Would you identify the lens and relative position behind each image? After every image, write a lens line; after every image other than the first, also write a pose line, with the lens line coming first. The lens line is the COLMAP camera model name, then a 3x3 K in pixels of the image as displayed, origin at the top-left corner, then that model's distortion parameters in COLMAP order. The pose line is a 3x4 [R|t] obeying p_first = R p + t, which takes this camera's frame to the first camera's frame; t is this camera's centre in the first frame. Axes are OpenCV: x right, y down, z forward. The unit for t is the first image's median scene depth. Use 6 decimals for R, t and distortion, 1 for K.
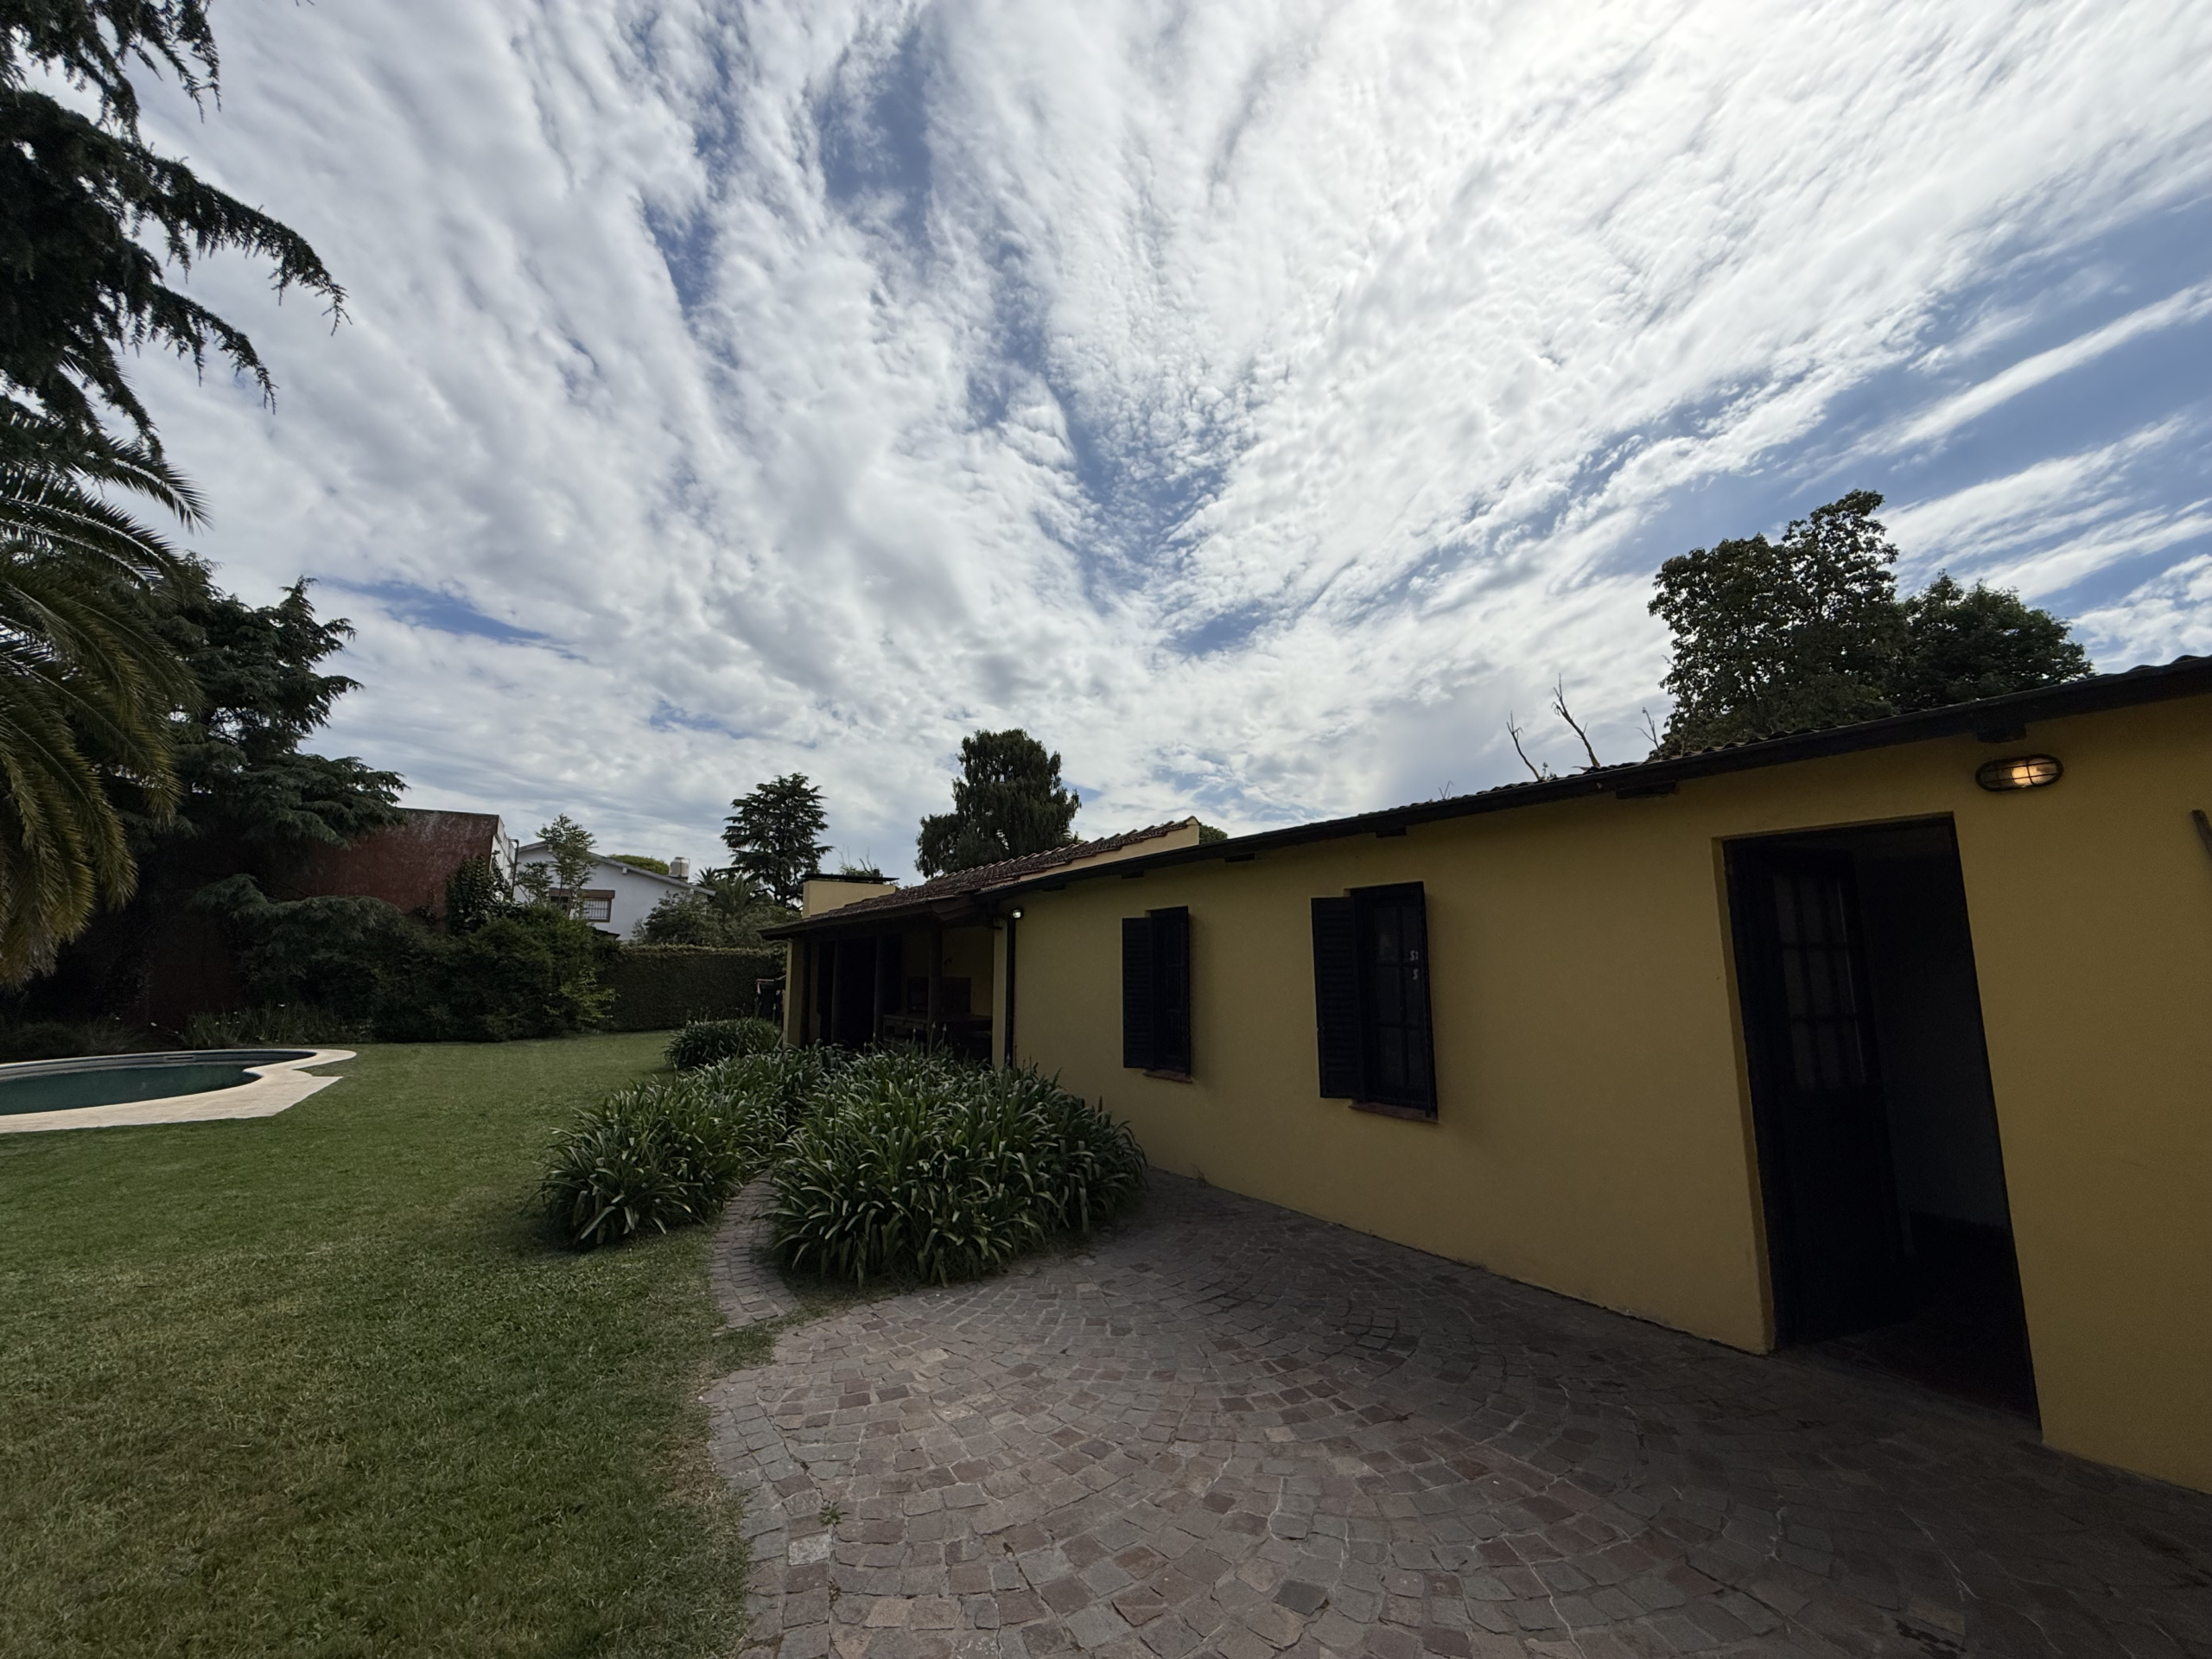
lens RADIAL K [[884.1, 0, 1105.0], [0, 884.1, 821.9], [0, 0, 1]] dist [-0.004417, -0.000271]
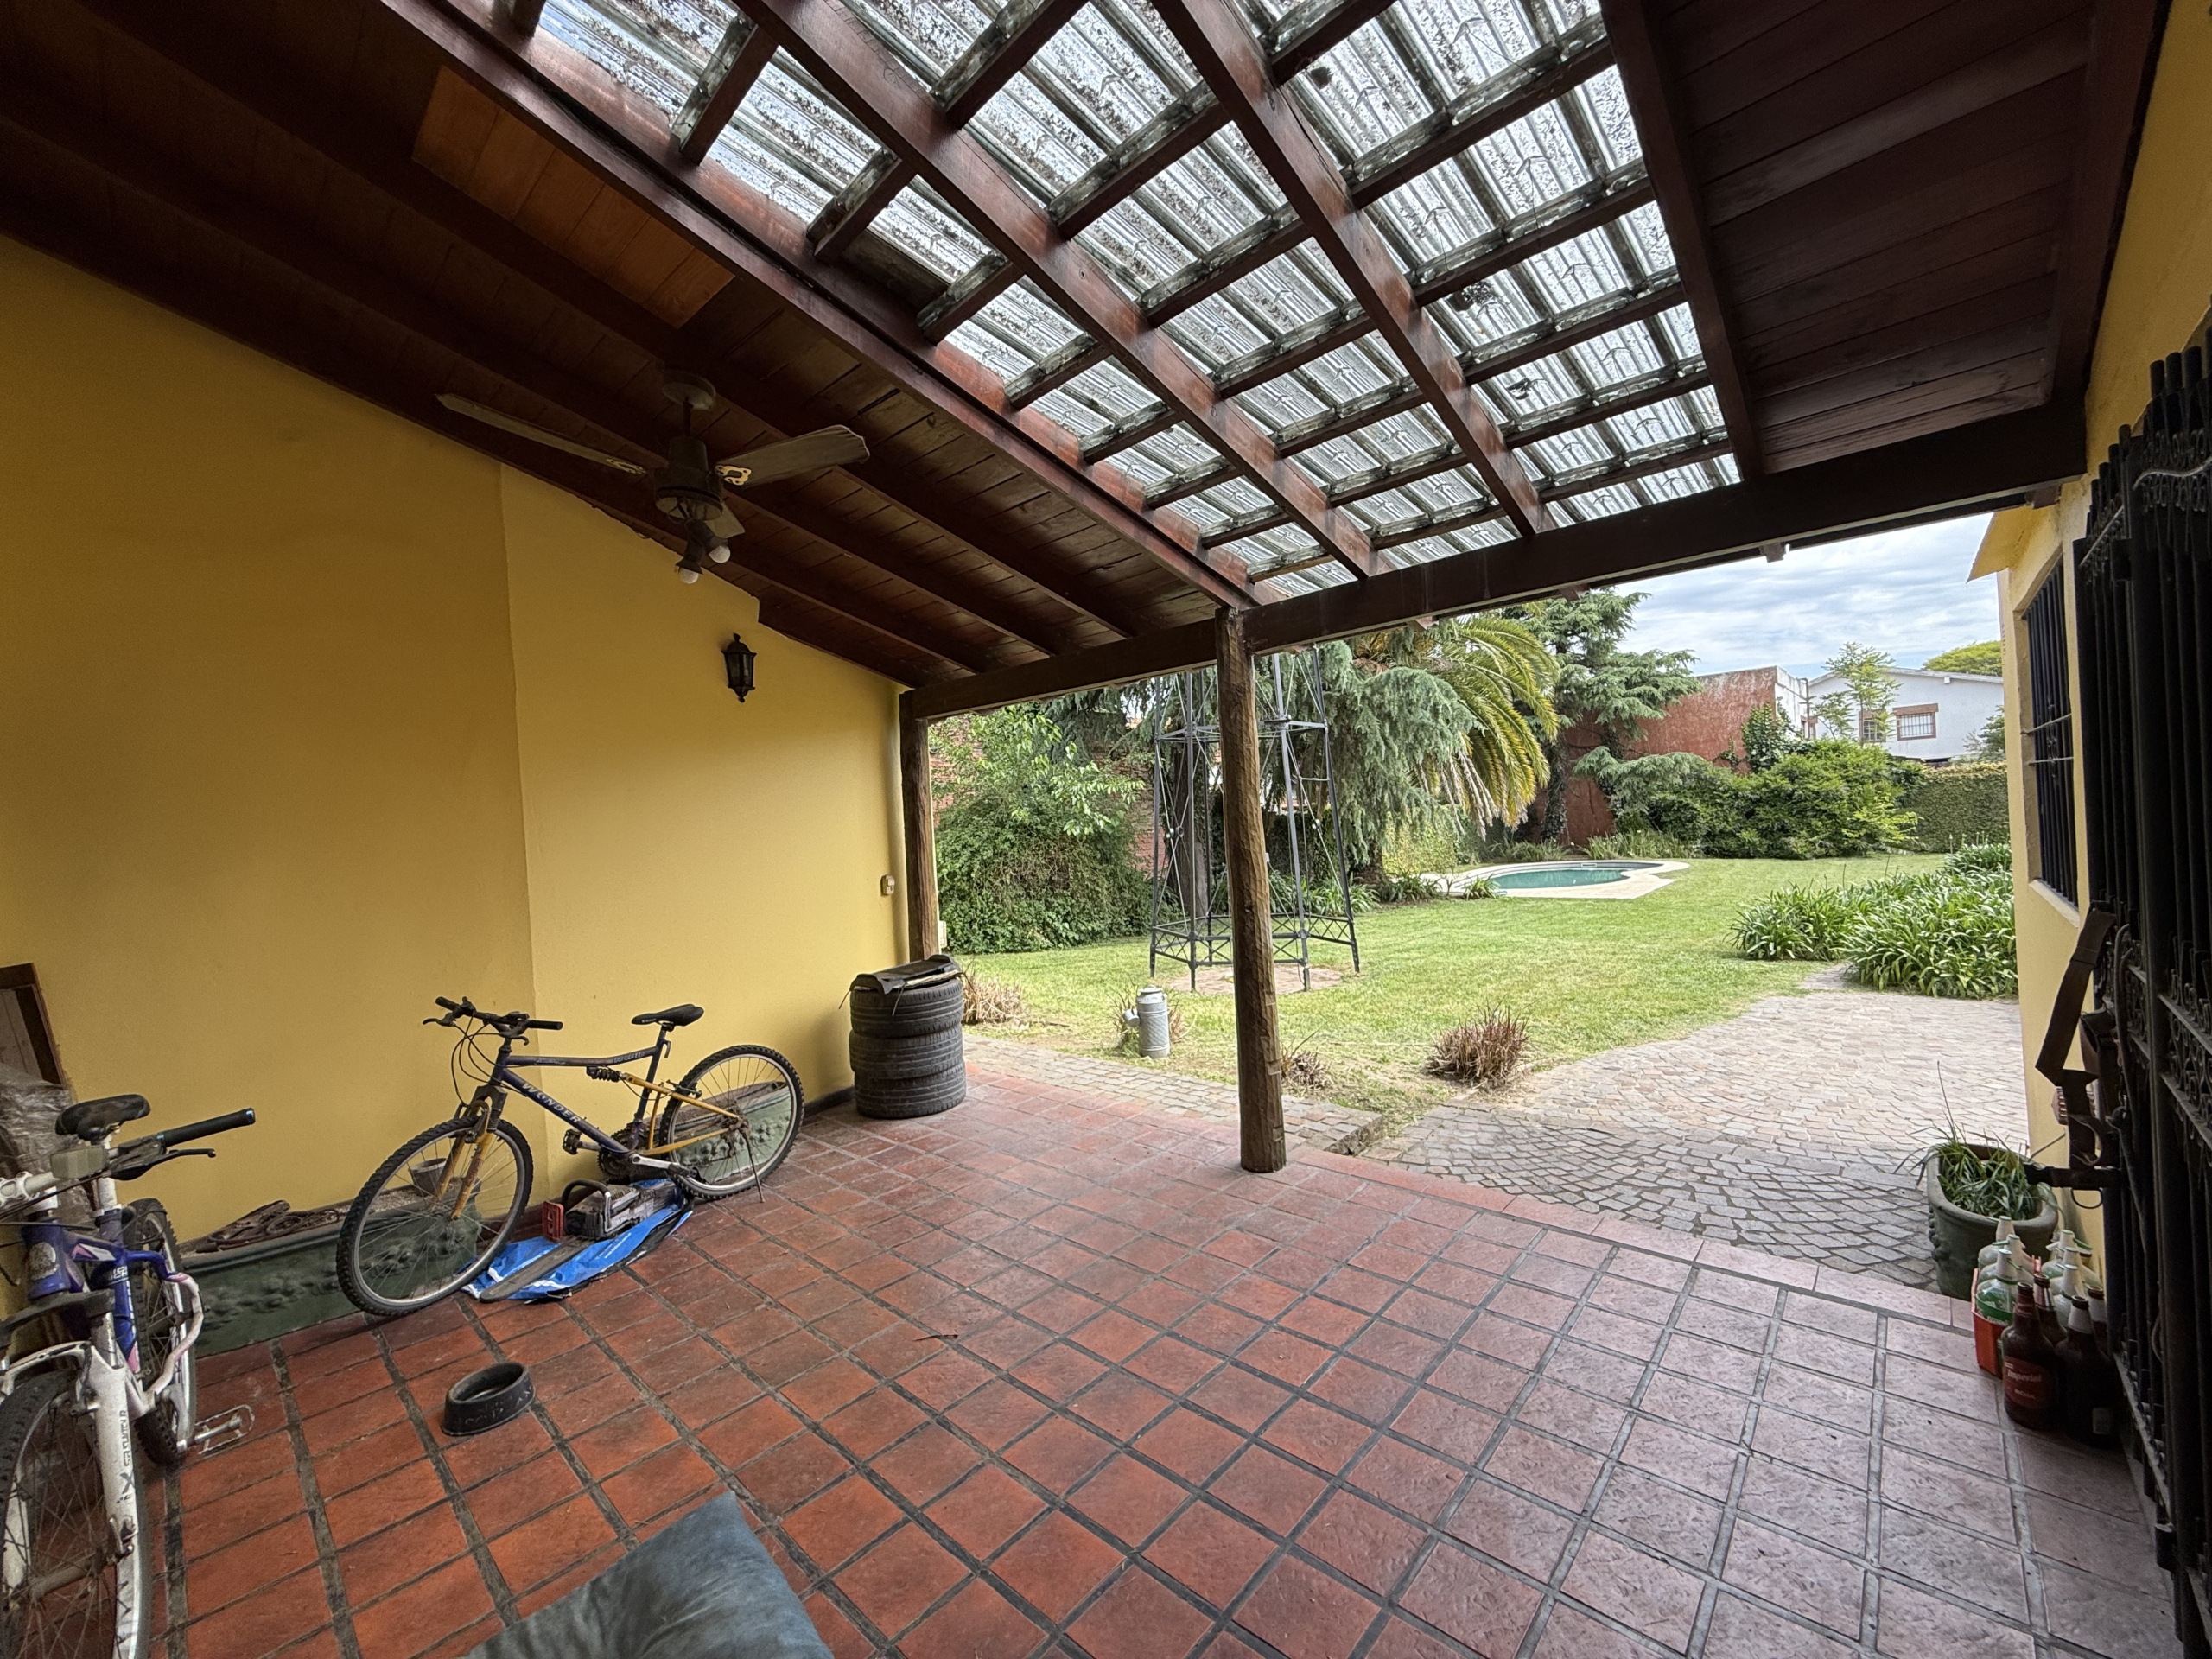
lens RADIAL K [[884.1, 0, 1101.7], [0, 884.1, 825.0], [0, 0, 1]] dist [-0.004417, -0.000271]
pose [[0.262987, -0.009866, -0.964749, 0.217072], [0.208549, 0.976889, 0.046860, -0.050158], [0.941990, -0.213521, 0.258967, -0.193374]]
